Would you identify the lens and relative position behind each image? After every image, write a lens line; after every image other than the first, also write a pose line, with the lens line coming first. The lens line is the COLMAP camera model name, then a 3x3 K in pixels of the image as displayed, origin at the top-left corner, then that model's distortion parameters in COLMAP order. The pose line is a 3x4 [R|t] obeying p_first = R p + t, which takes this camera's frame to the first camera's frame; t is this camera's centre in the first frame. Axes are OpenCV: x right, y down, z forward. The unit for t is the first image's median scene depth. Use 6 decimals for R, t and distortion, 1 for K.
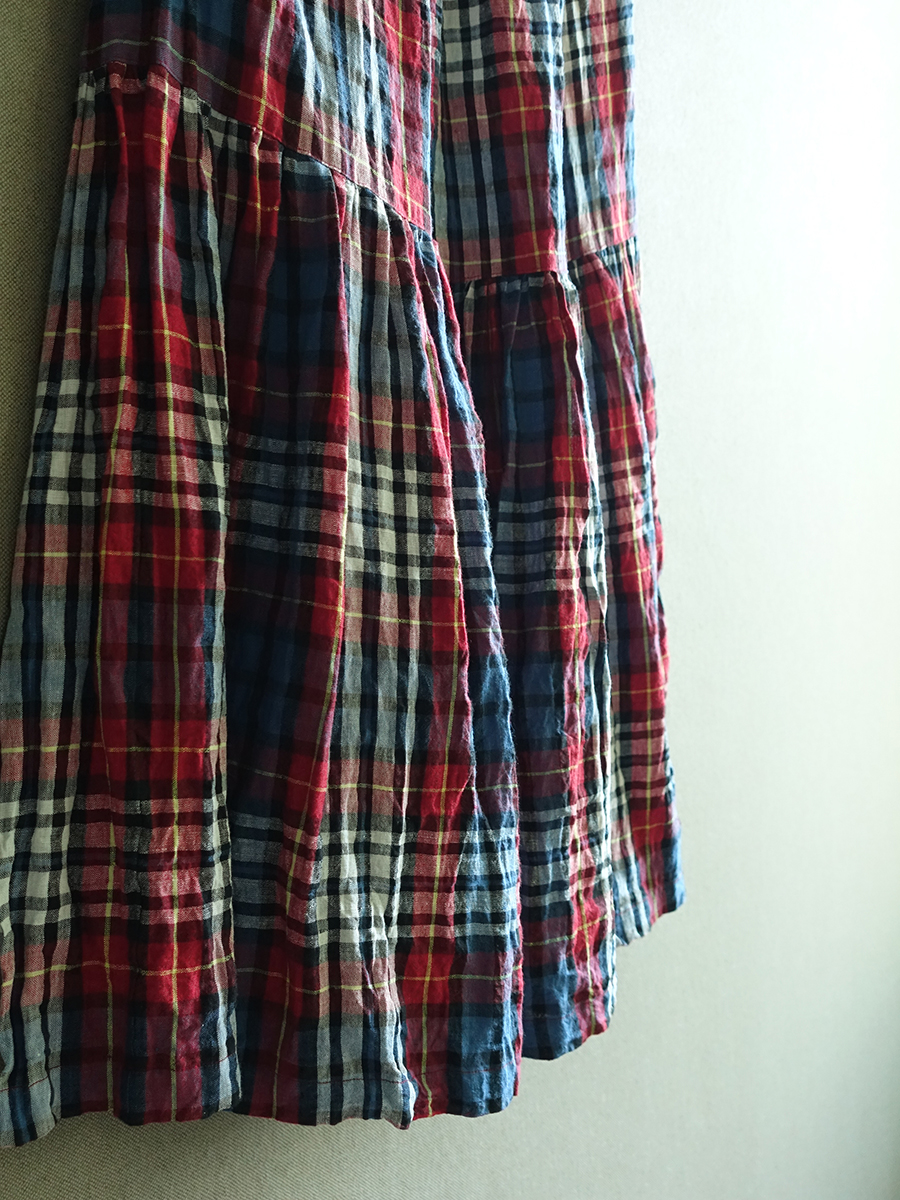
lens RADIAL K [[1314.3, 0, 450.0], [0, 1314.3, 600.0], [0, 0, 1]] dist [-0.017762, -0.003422]
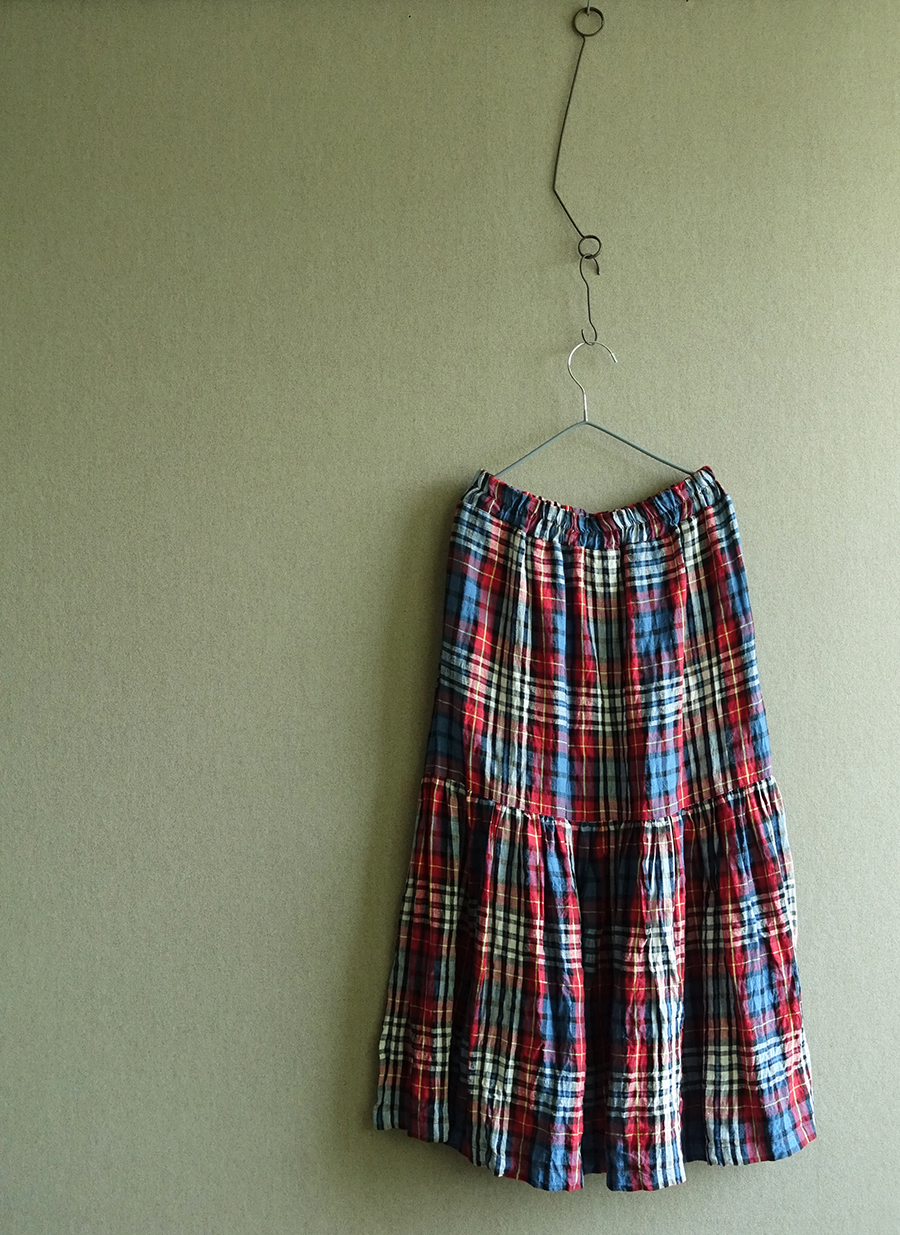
lens RADIAL K [[1487.0, 0, 450.0], [0, 1487.0, 617.5], [0, 0, 1]] dist [0.004092, 0.039216]
pose [[0.543534, -0.030649, -0.838827, 2.327338], [-0.054149, 0.995971, -0.071477, -0.462102], [0.837639, 0.084271, 0.539685, -0.726912]]
